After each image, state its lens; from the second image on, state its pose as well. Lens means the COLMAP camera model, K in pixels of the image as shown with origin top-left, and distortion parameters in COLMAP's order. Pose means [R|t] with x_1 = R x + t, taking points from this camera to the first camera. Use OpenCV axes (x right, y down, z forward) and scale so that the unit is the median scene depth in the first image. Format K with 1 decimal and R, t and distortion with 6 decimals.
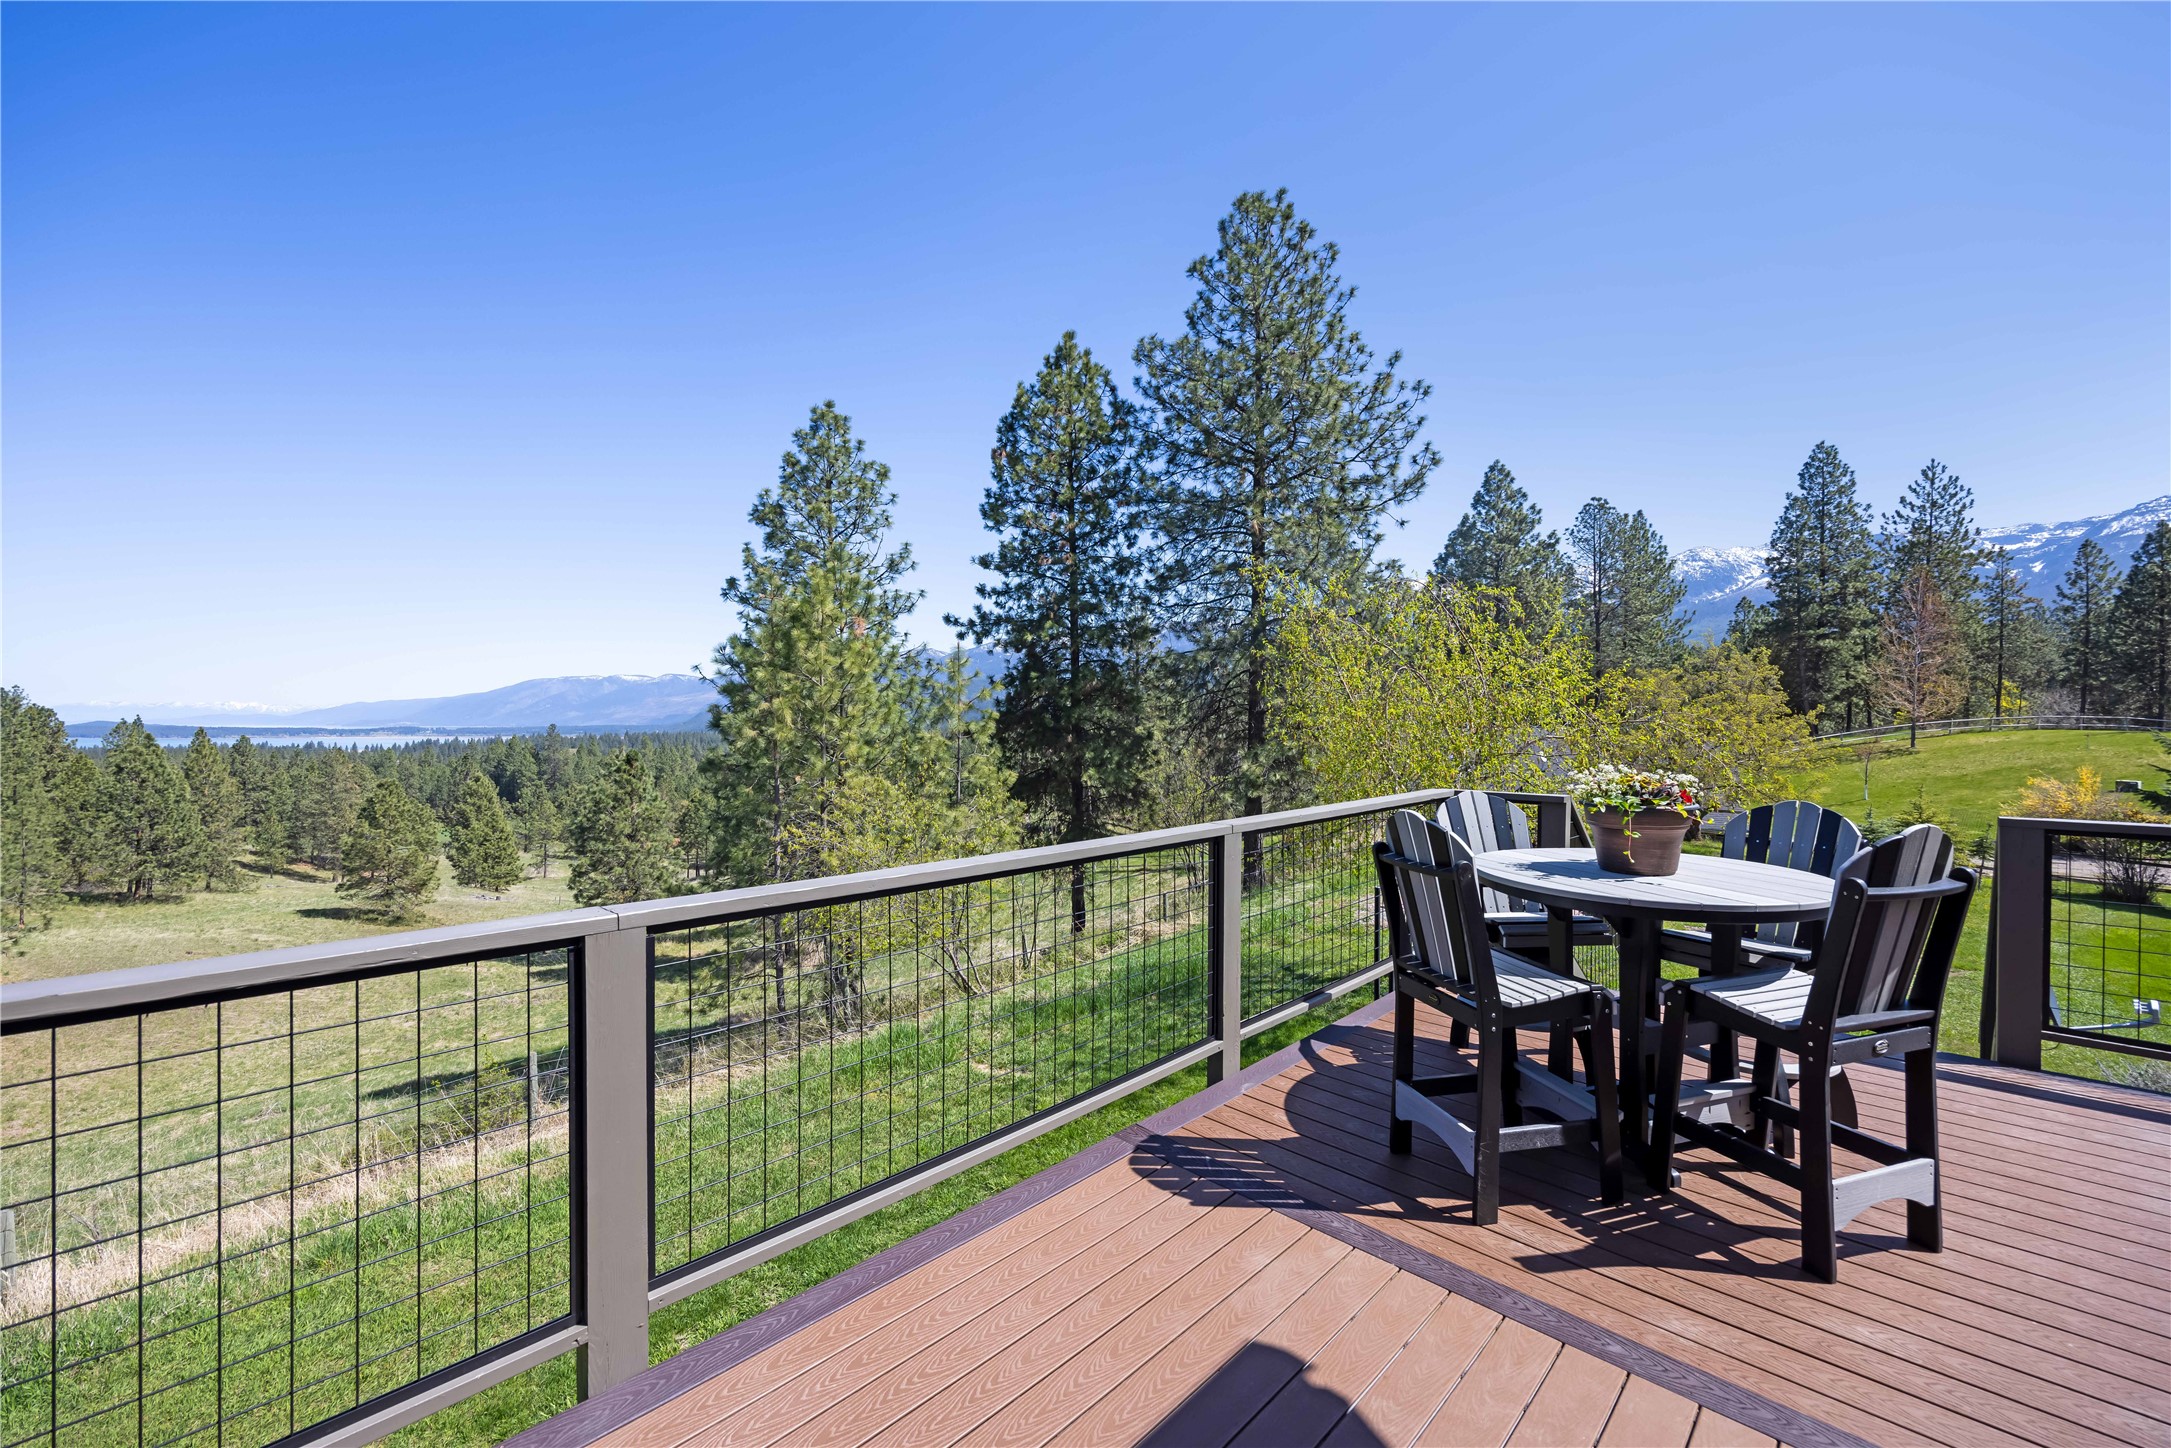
lens RADIAL K [[855.8, 0, 1091.4], [0, 855.8, 732.2], [0, 0, 1]] dist [-0.003925, -0.000186]
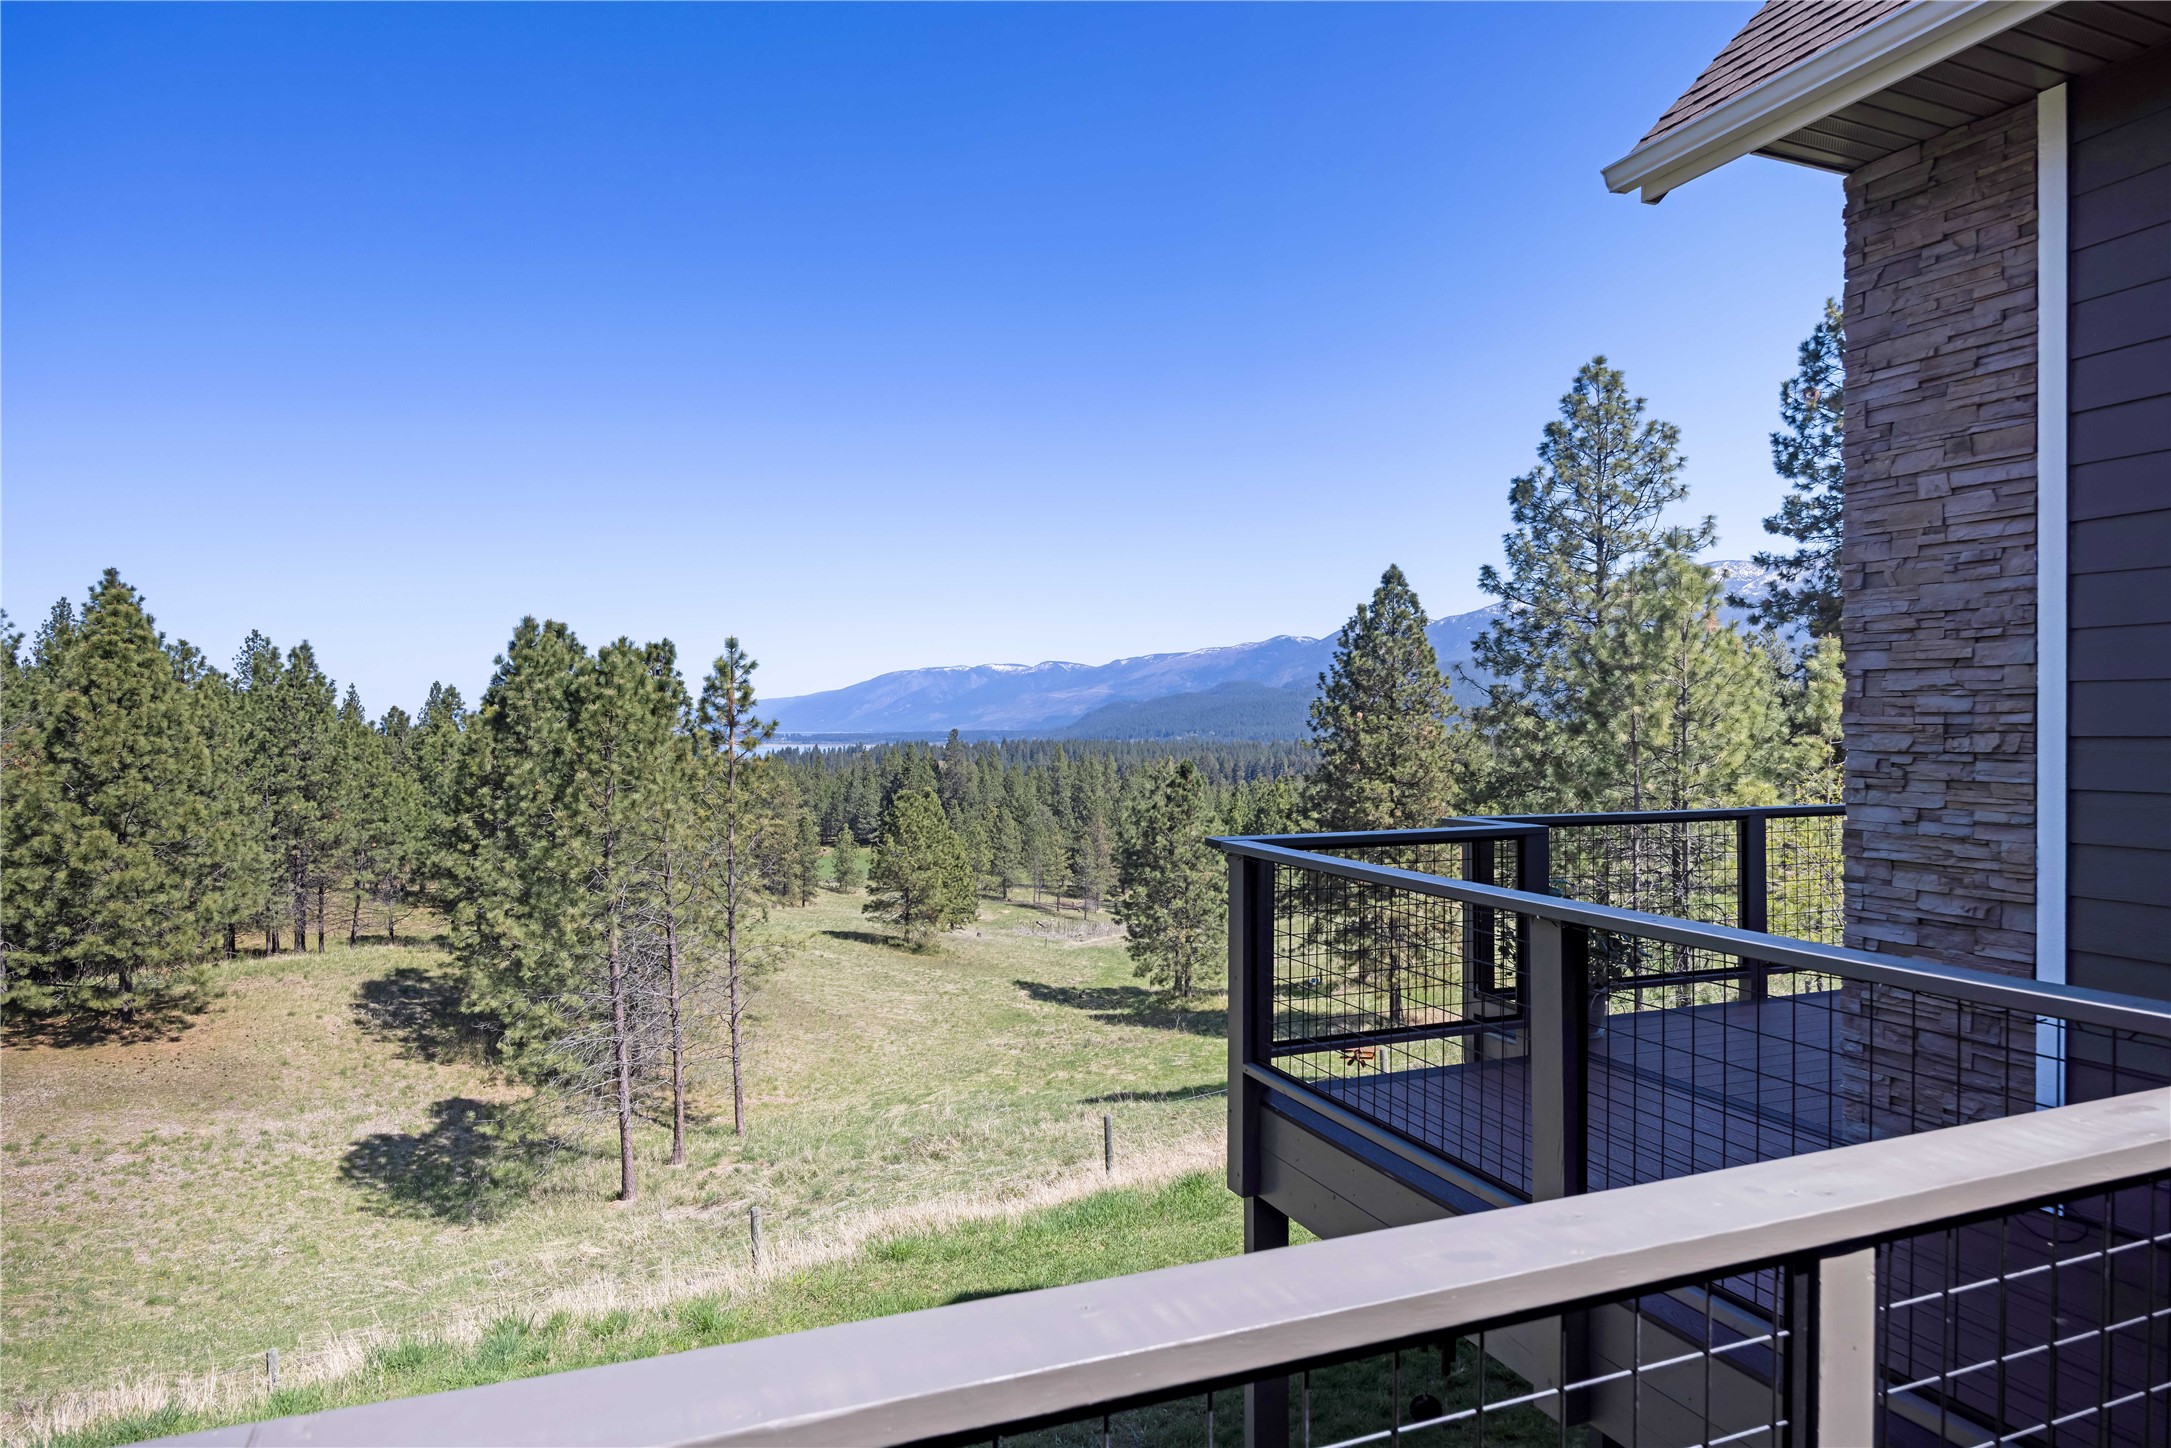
lens RADIAL K [[1304.8, 0, 1090.9], [0, 1304.8, 754.4], [0, 0, 1]] dist [-0.005997, -0.003036]
pose [[0.919059, 0.005711, -0.394078, -0.228637], [-0.001530, 0.999939, 0.010923, 0.003442], [0.394116, -0.009436, 0.919012, -0.377625]]
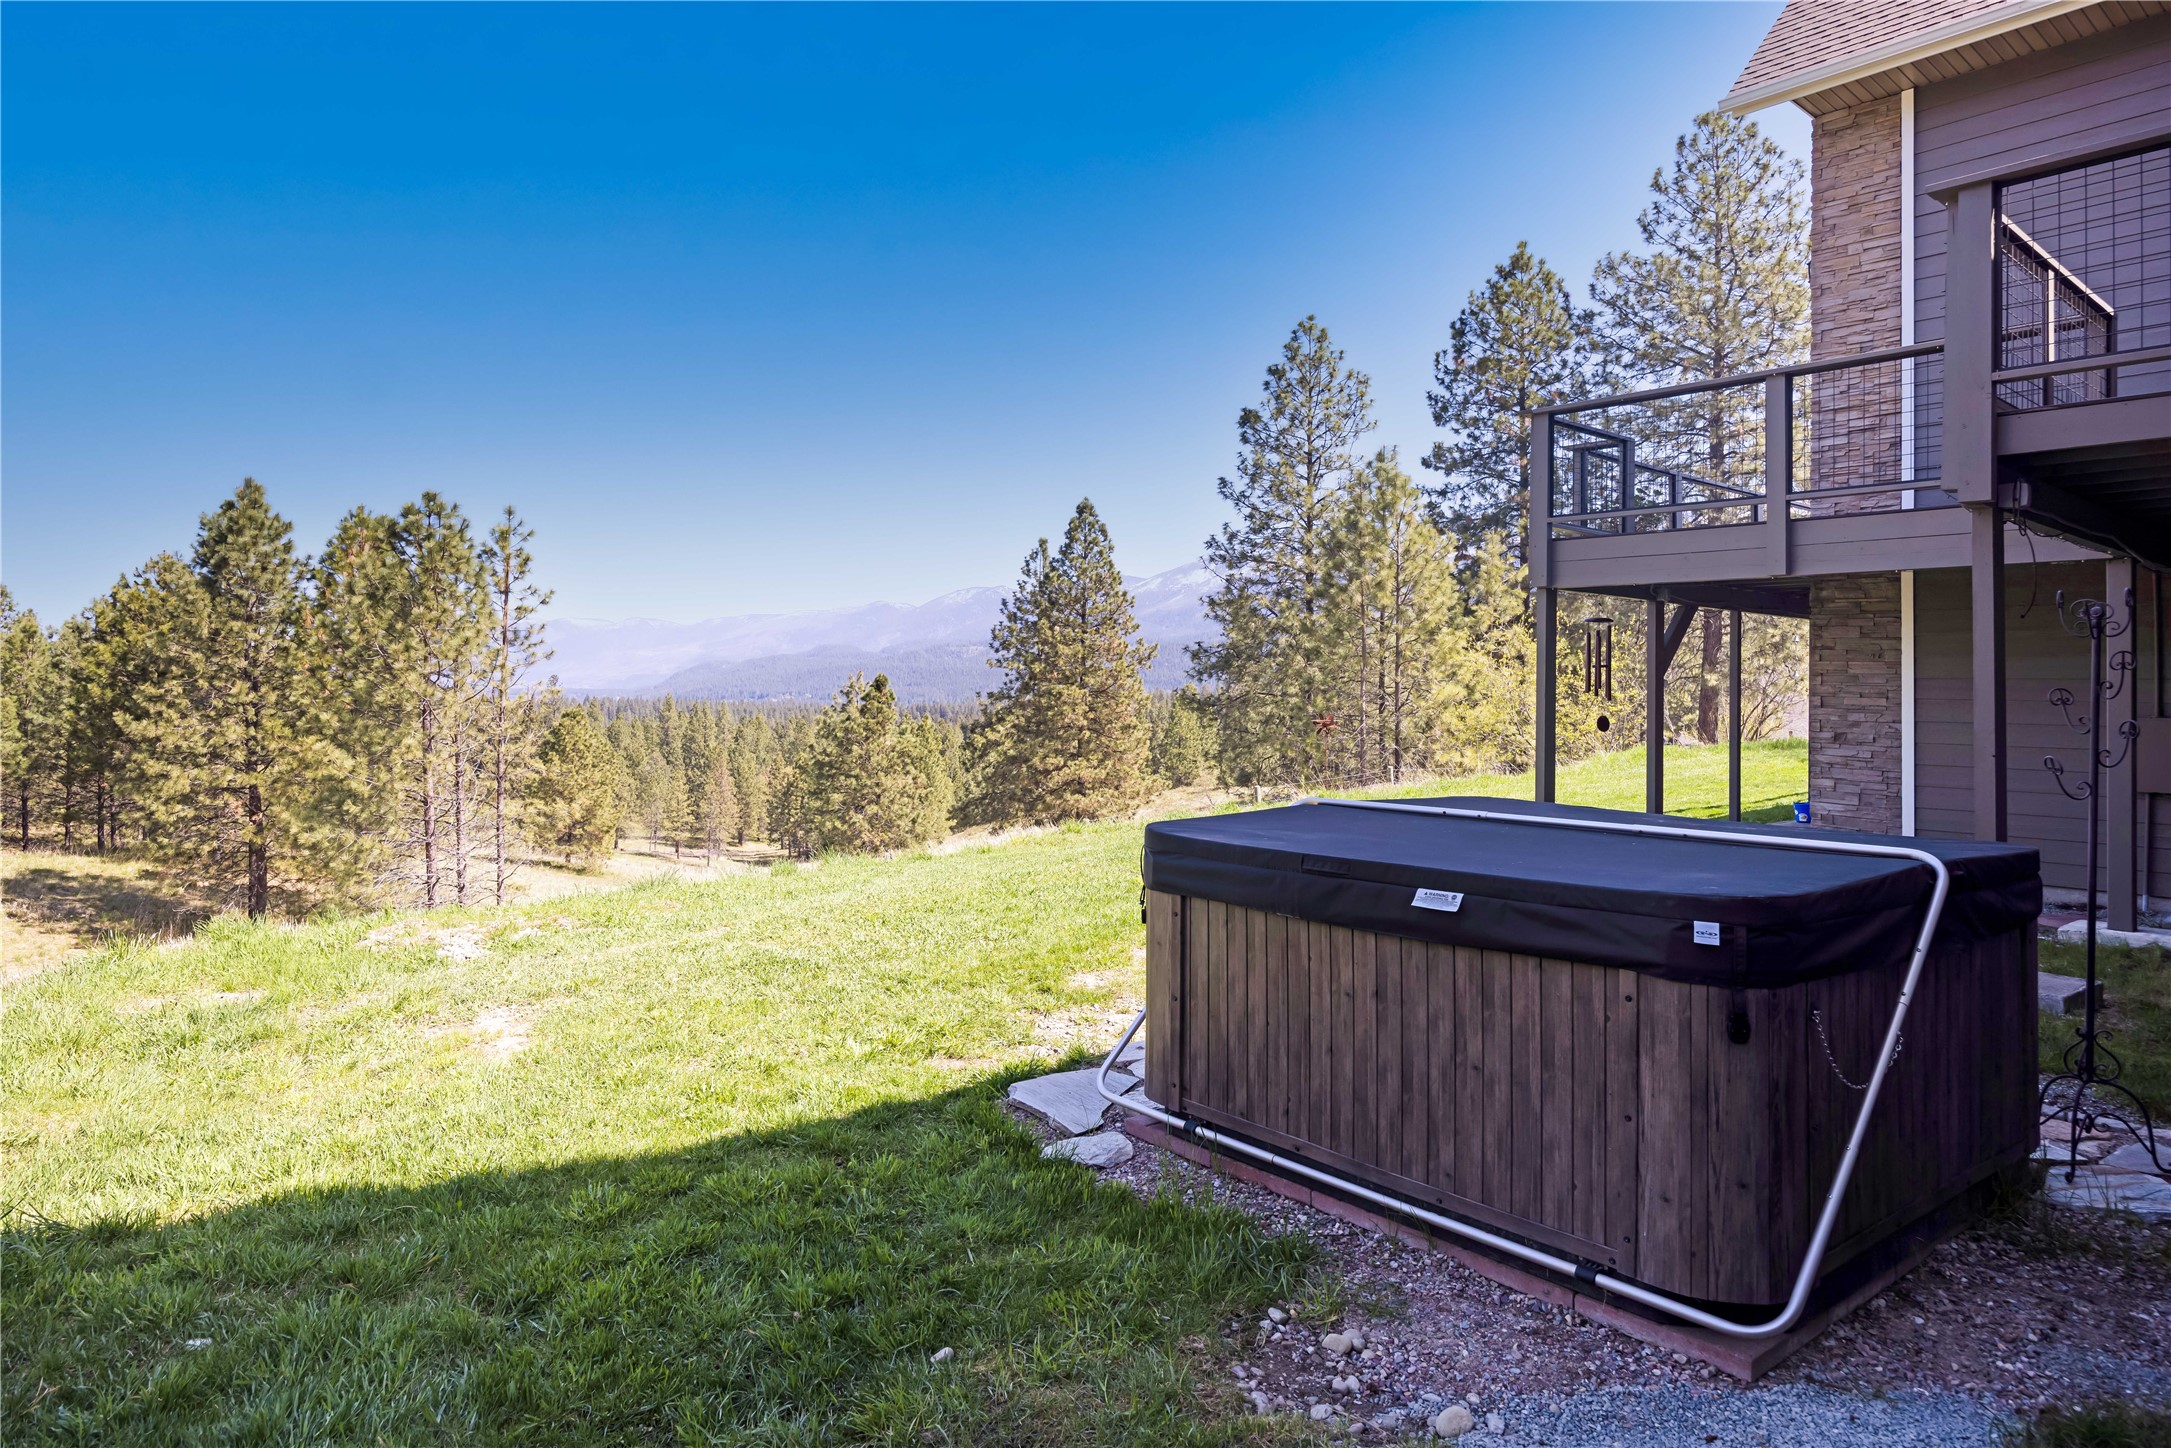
lens RADIAL K [[1304.8, 0, 1079.3], [0, 1304.8, 705.6], [0, 0, 1]] dist [-0.005997, -0.003036]
pose [[0.995353, 0.018657, -0.094474, -0.384932], [-0.019616, 0.999765, -0.009240, 0.114129], [0.094279, 0.011050, 0.995484, -0.590320]]
